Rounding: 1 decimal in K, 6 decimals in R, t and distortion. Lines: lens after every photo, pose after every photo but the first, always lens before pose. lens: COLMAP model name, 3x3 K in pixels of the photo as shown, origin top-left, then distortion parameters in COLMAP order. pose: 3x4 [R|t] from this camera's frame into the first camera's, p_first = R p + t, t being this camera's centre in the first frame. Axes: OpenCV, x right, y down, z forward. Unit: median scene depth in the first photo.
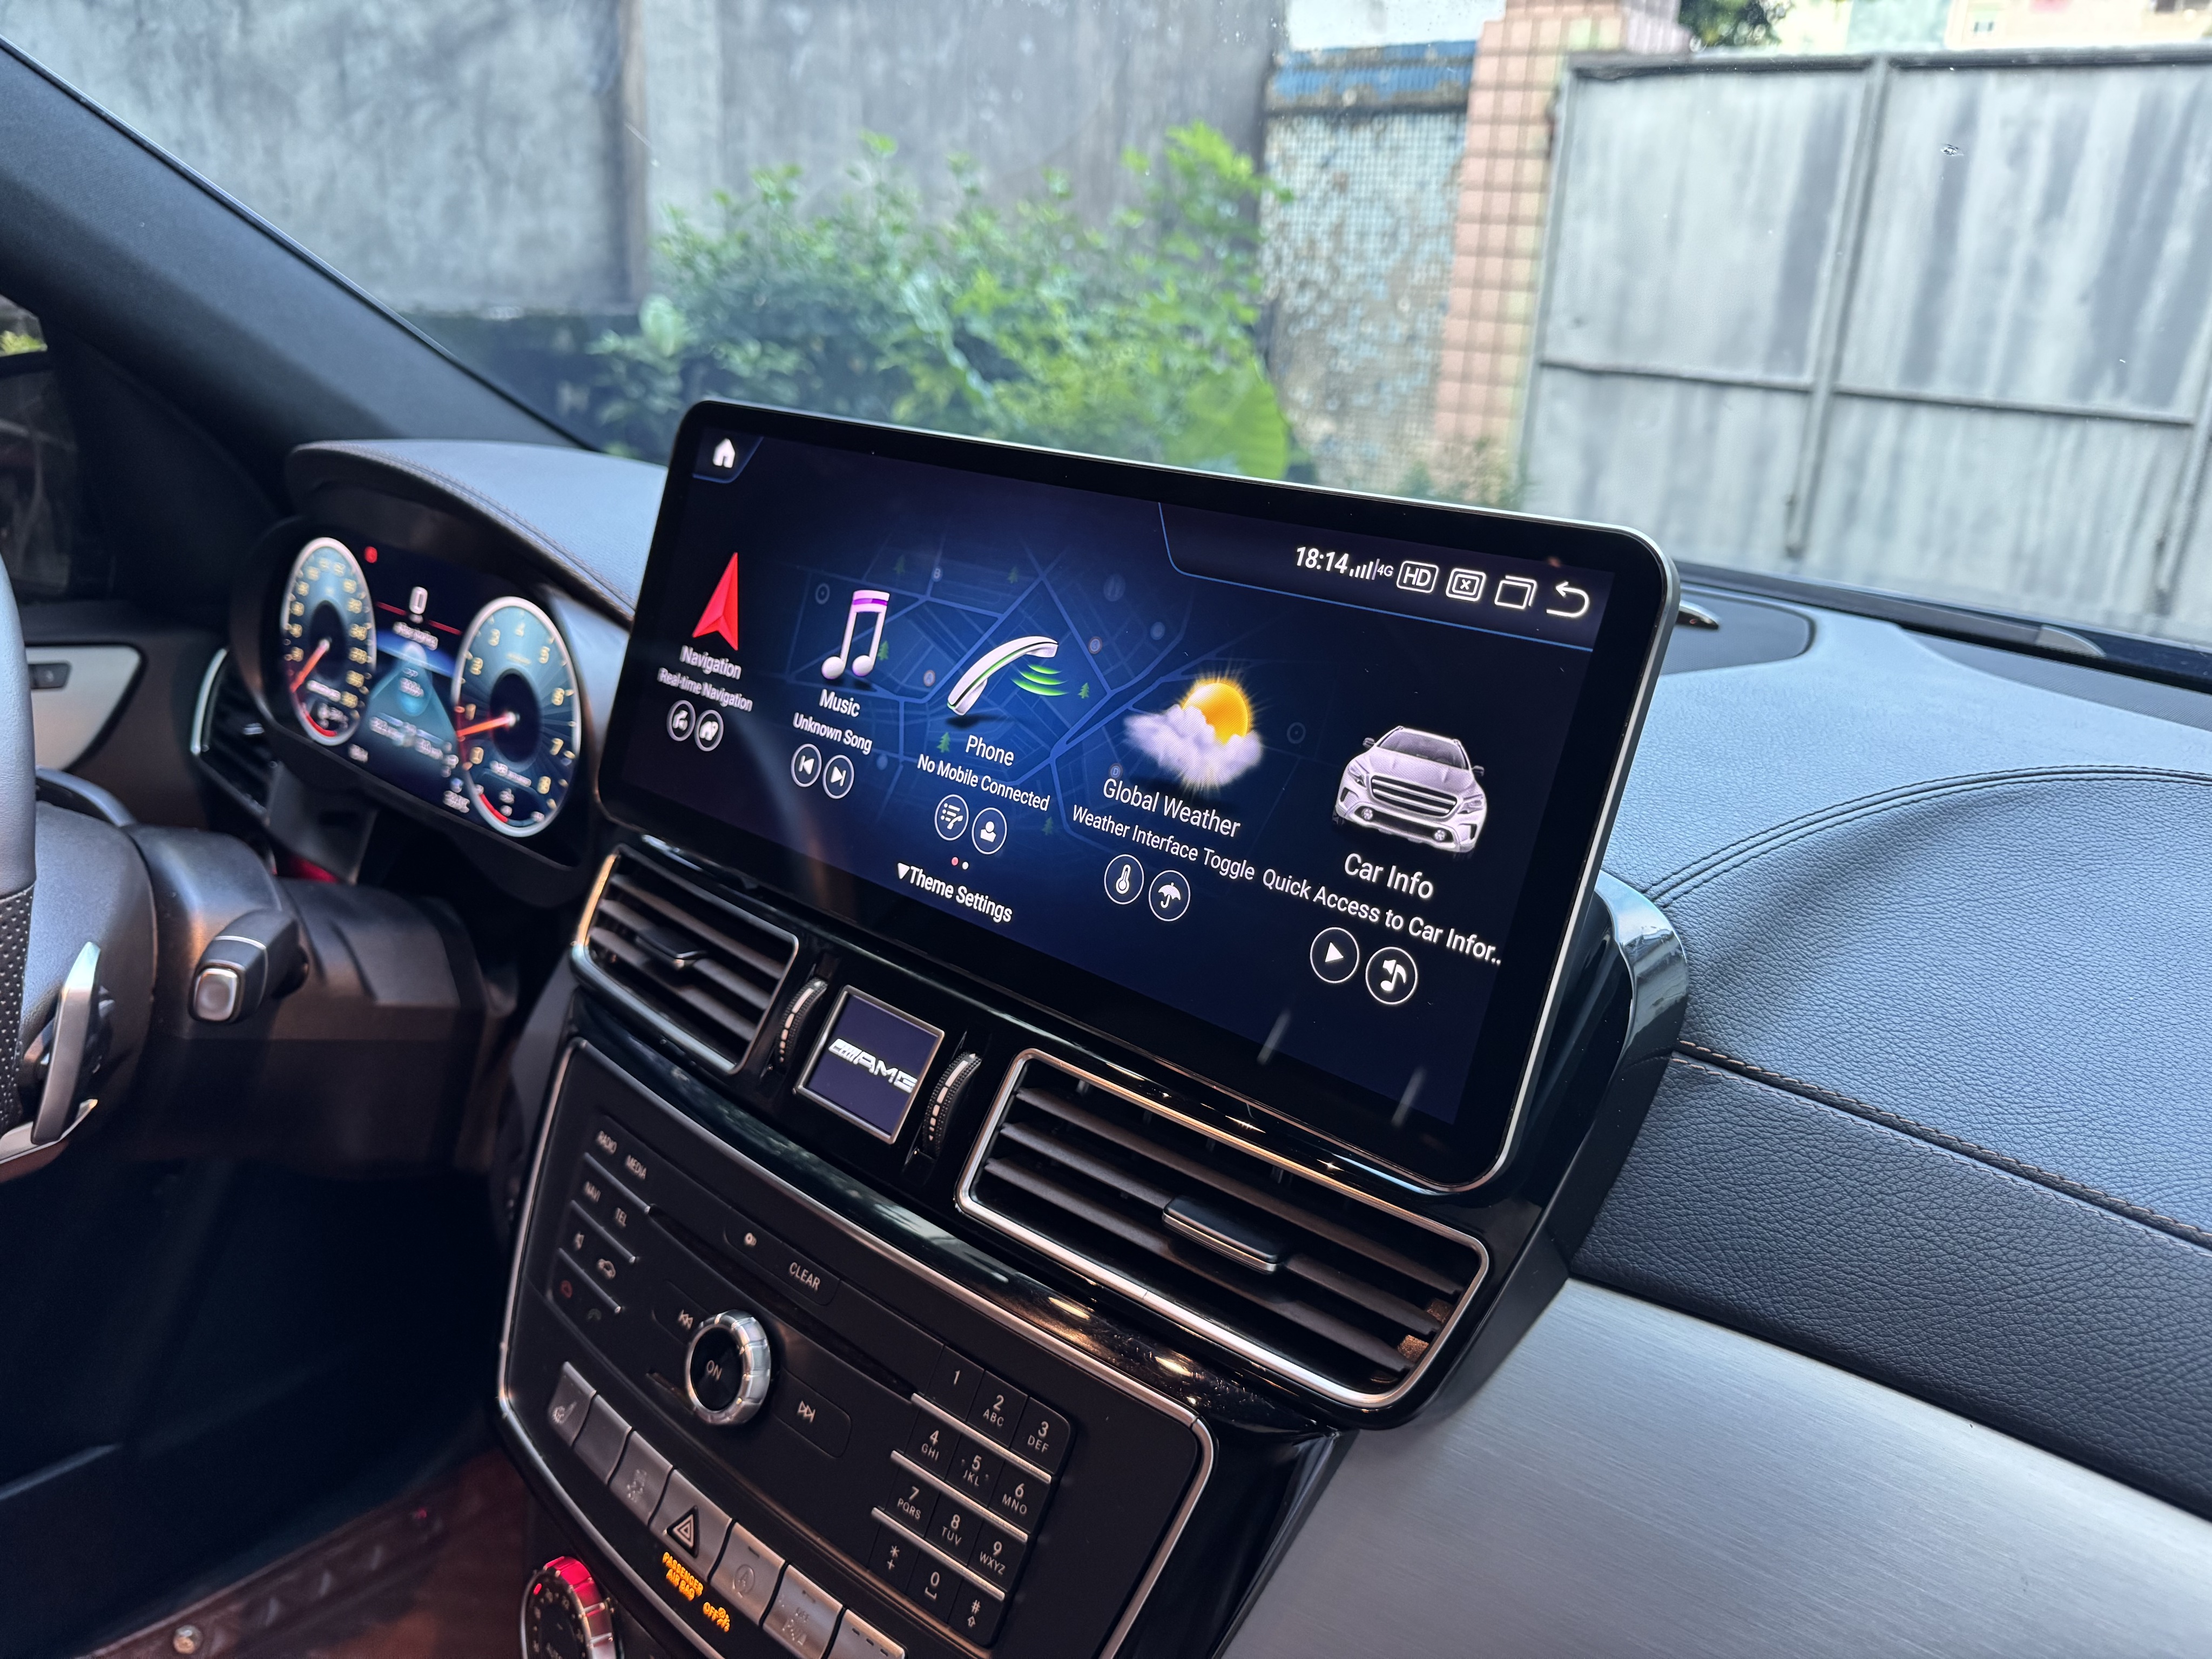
lens RADIAL K [[1609.3, 0, 1118.0], [0, 1609.3, 824.1], [0, 0, 1]] dist [0.026378, -0.044699]
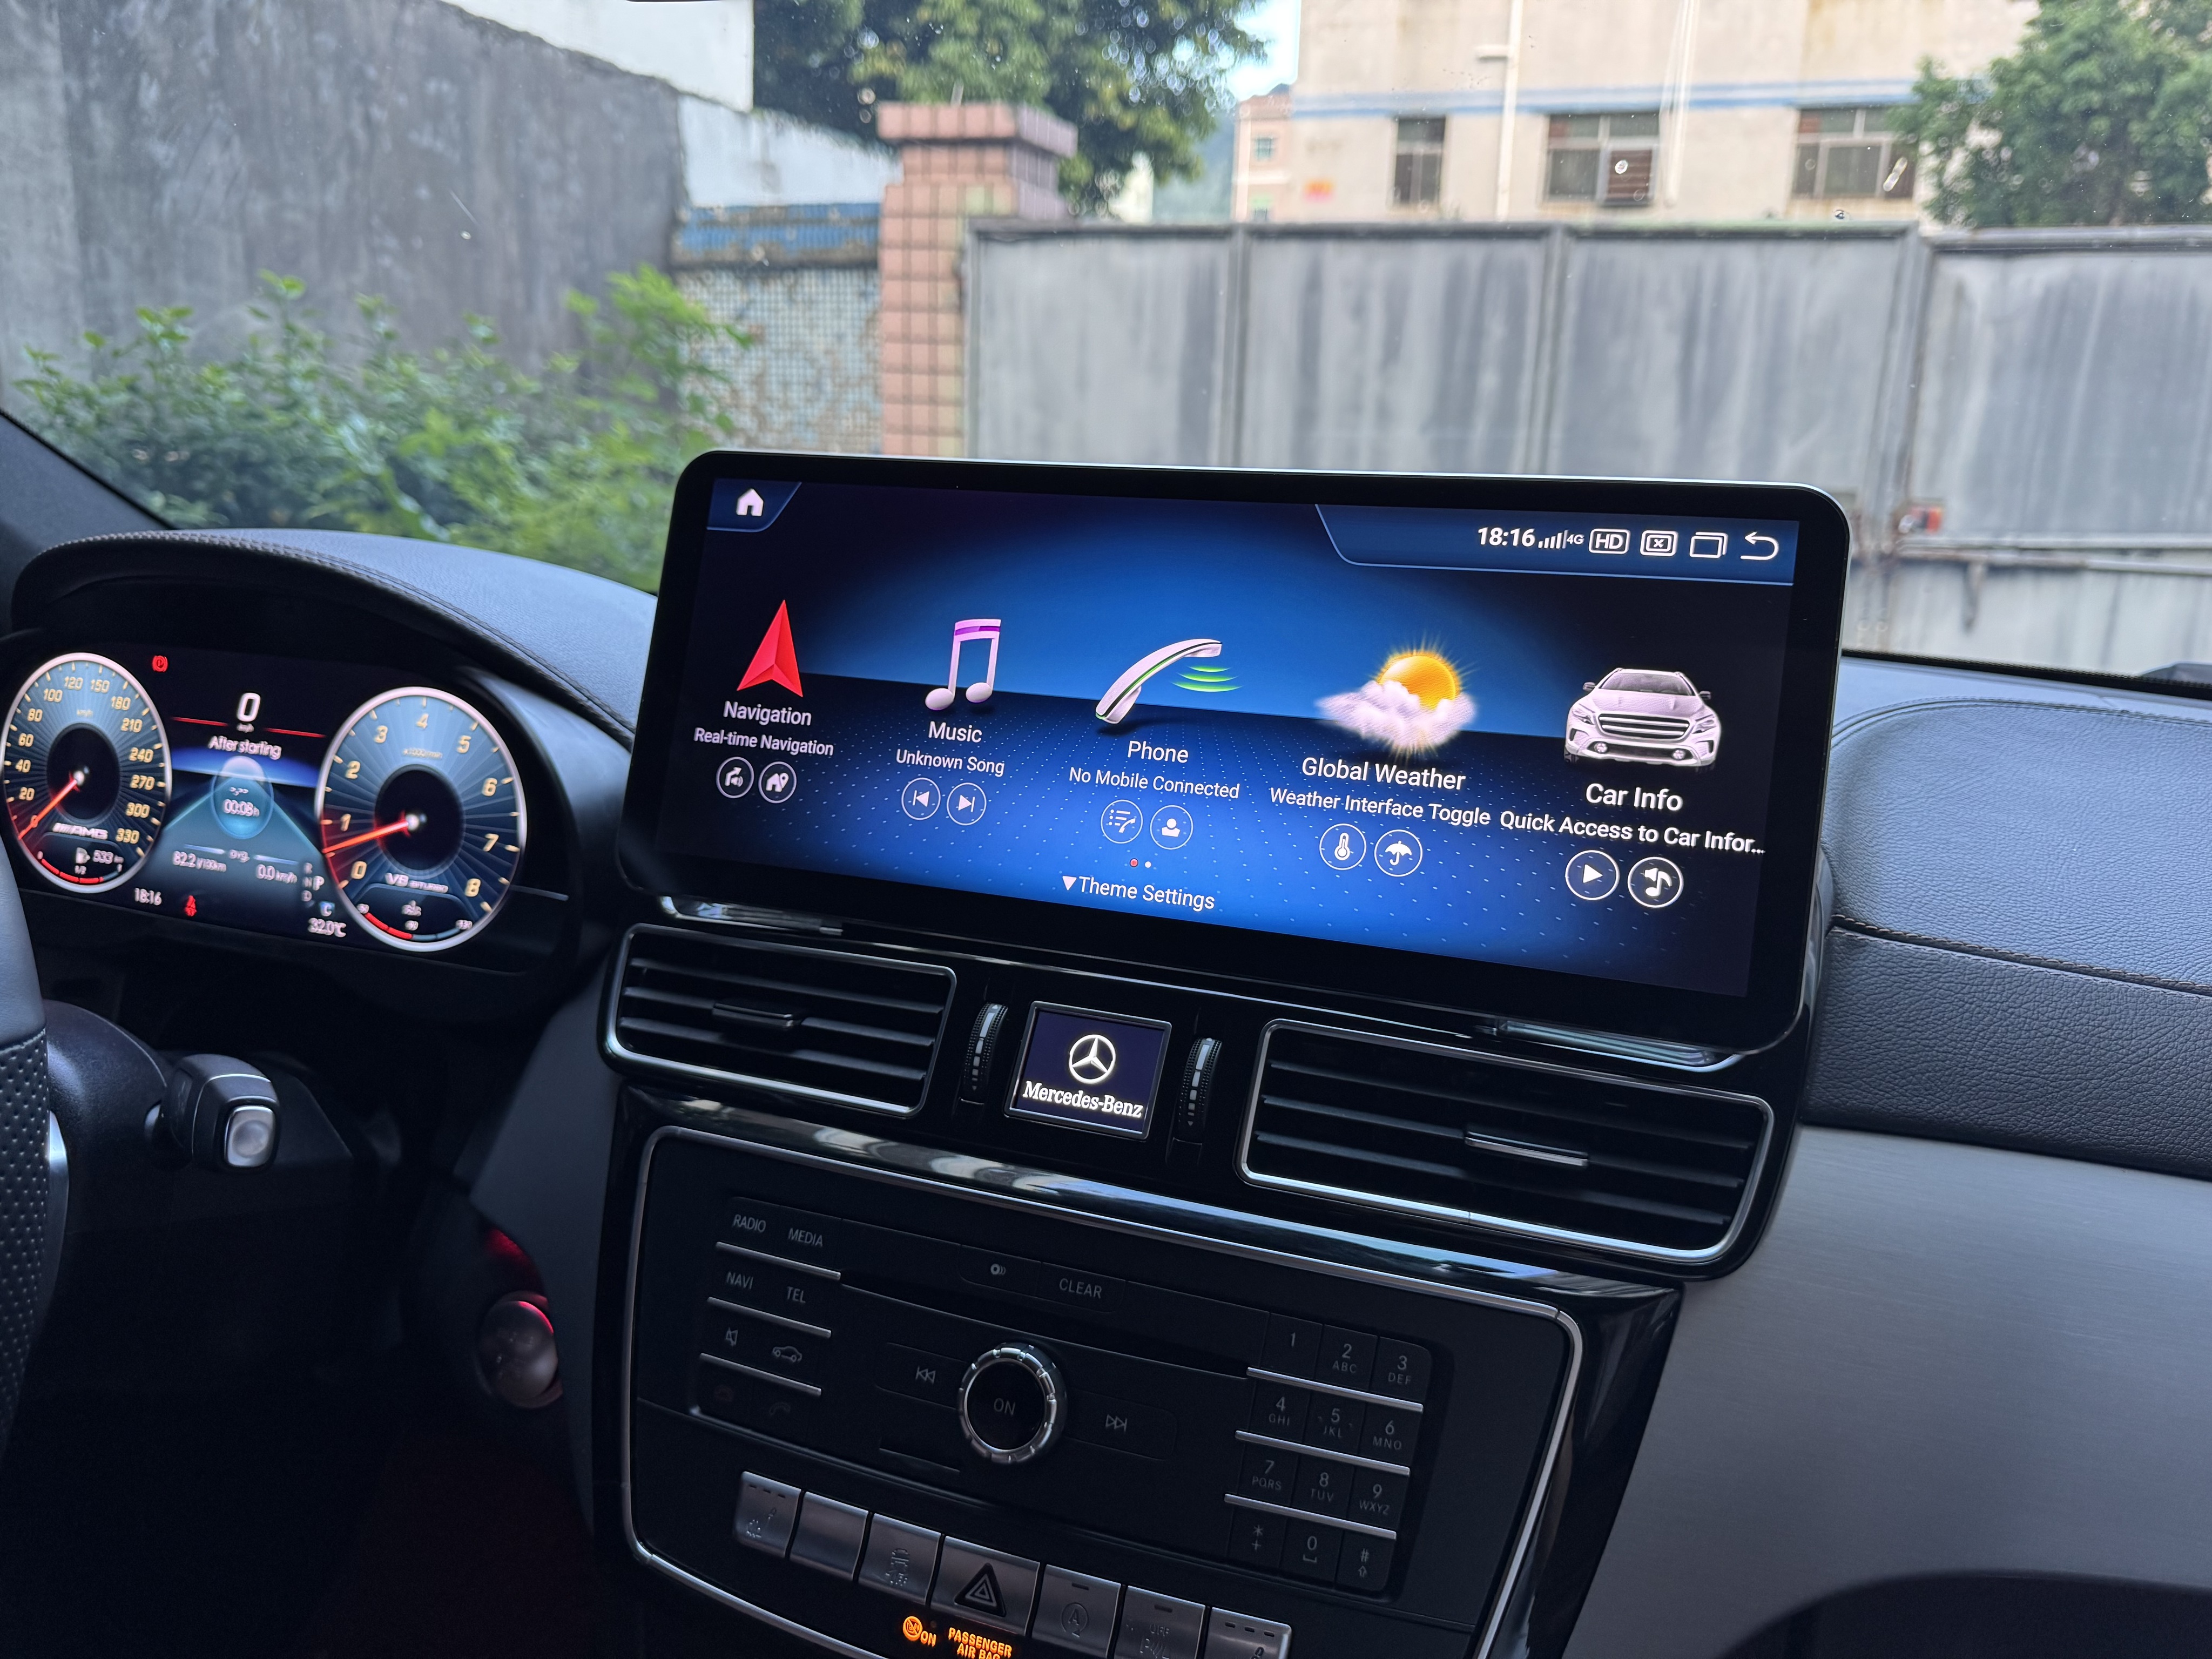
lens RADIAL K [[1598.3, 0, 1106.0], [0, 1598.3, 829.5], [0, 0, 1]] dist [0.055584, -0.086335]
pose [[0.934367, -0.098909, 0.342308, -0.325447], [0.127605, 0.989867, -0.062293, 0.044306], [-0.332678, 0.101884, 0.937521, 0.034181]]
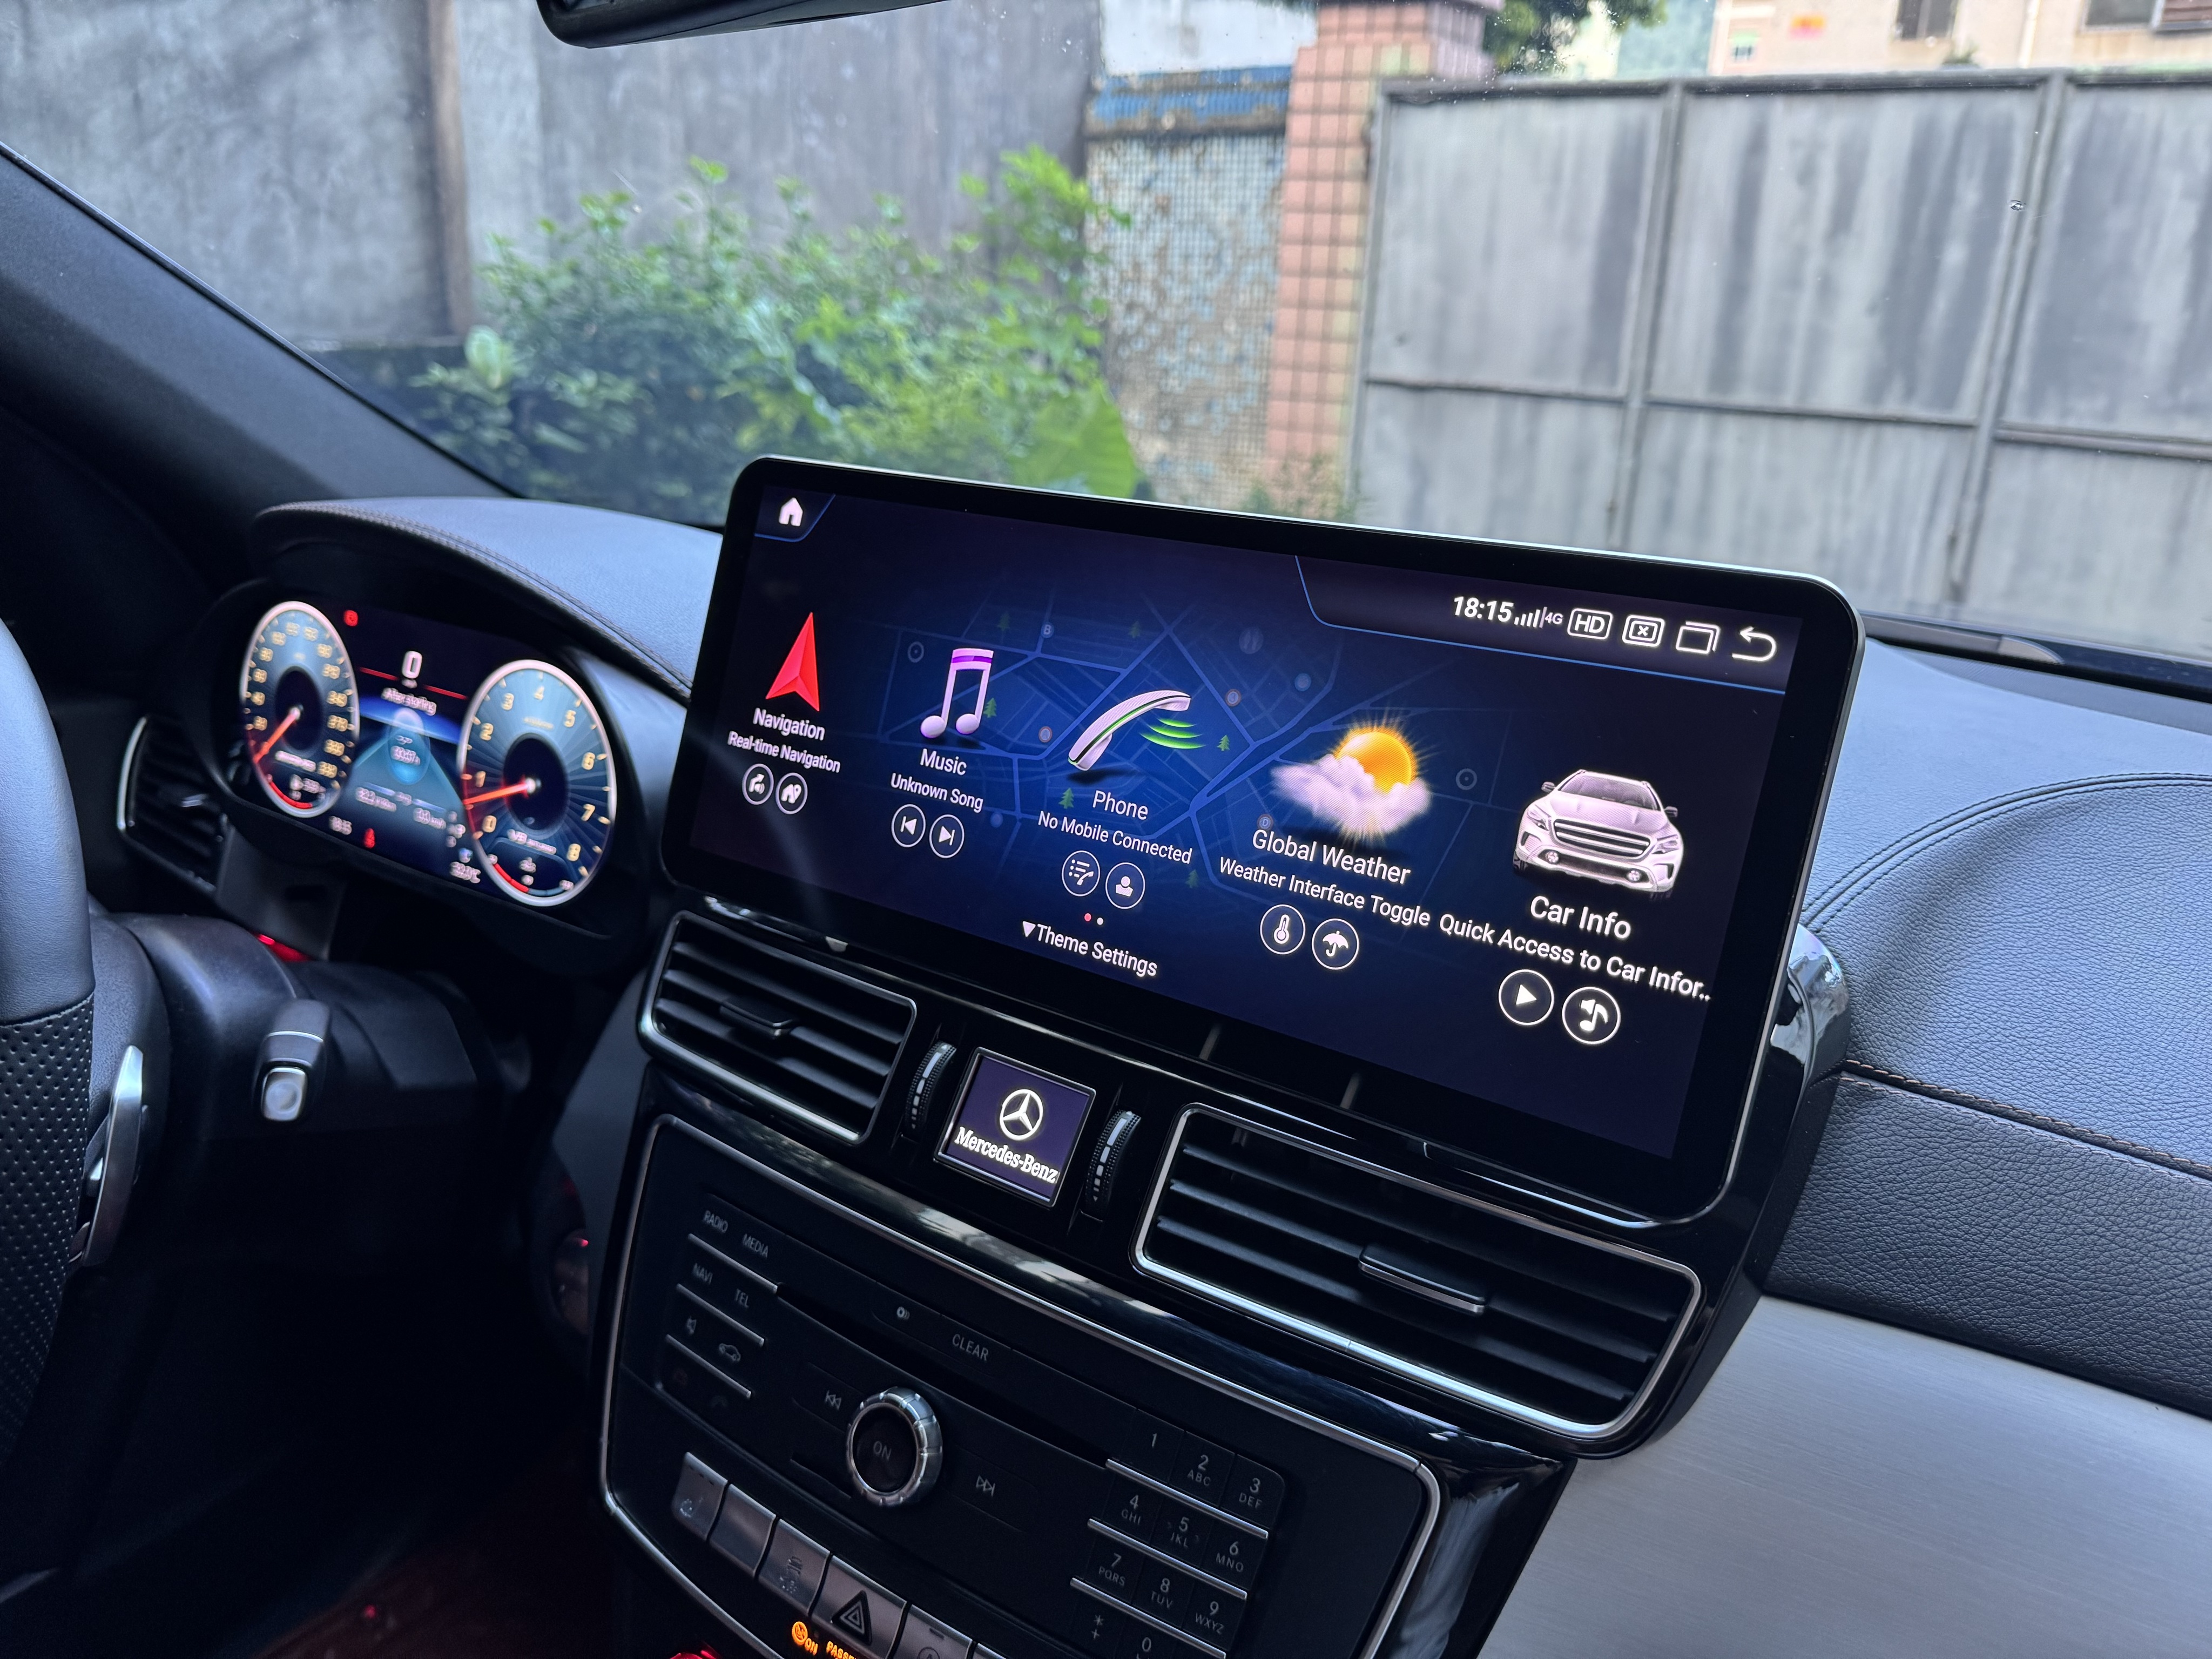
lens RADIAL K [[1593.8, 0, 1102.1], [0, 1593.8, 833.5], [0, 0, 1]] dist [0.064741, -0.099214]
pose [[0.994433, -0.045084, 0.095234, -0.129162], [0.045547, 0.998959, -0.002692, -0.018140], [-0.095014, 0.007014, 0.995451, 0.010356]]
